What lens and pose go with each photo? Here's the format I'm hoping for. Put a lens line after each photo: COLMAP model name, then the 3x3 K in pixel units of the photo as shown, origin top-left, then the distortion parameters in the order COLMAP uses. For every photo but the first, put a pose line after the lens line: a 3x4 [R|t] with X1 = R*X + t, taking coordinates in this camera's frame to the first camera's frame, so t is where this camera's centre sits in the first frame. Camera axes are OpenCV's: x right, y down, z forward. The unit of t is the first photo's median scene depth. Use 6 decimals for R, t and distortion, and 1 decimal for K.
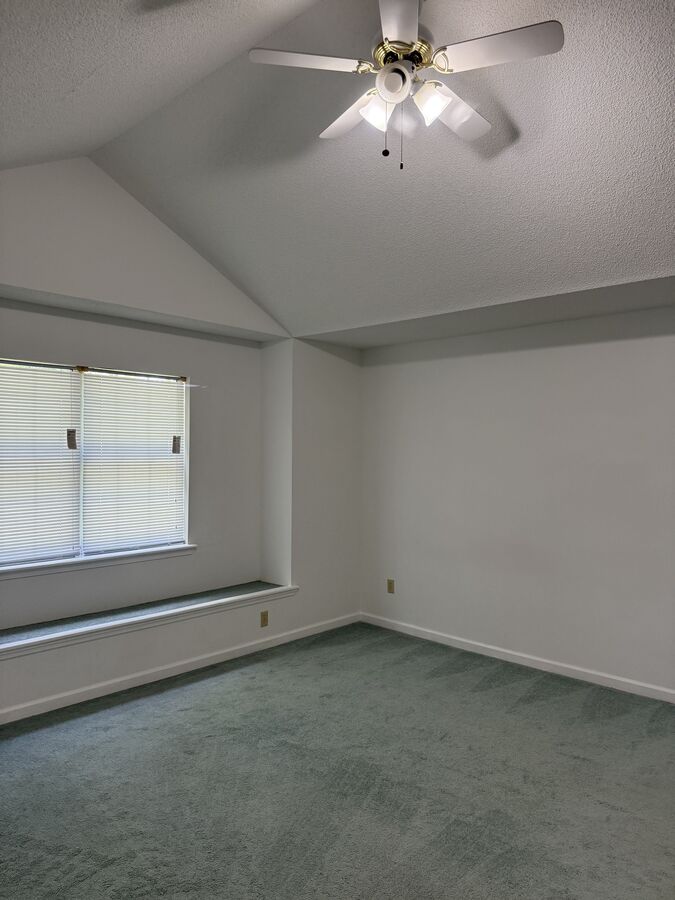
lens RADIAL K [[643.6, 0, 332.2], [0, 643.6, 447.3], [0, 0, 1]] dist [0.035978, -0.043015]
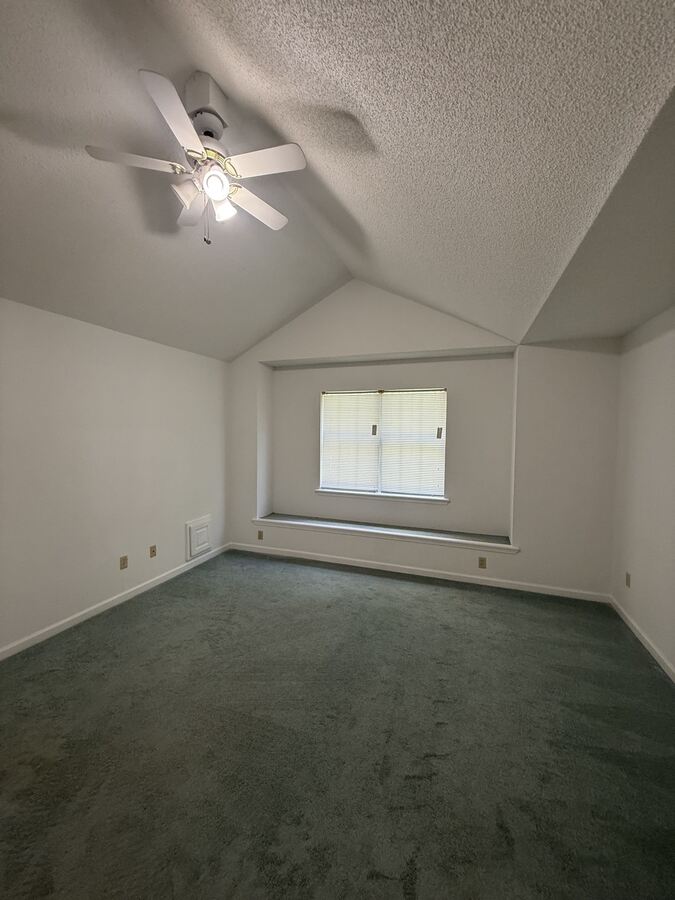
lens RADIAL K [[362.3, 0, 340.9], [0, 362.3, 453.5], [0, 0, 1]] dist [0.012076, -0.000890]
pose [[0.397070, 0.055770, -0.916092, 0.514068], [-0.002137, 0.998206, 0.059843, -0.007454], [0.917786, -0.021804, 0.396476, 0.480800]]
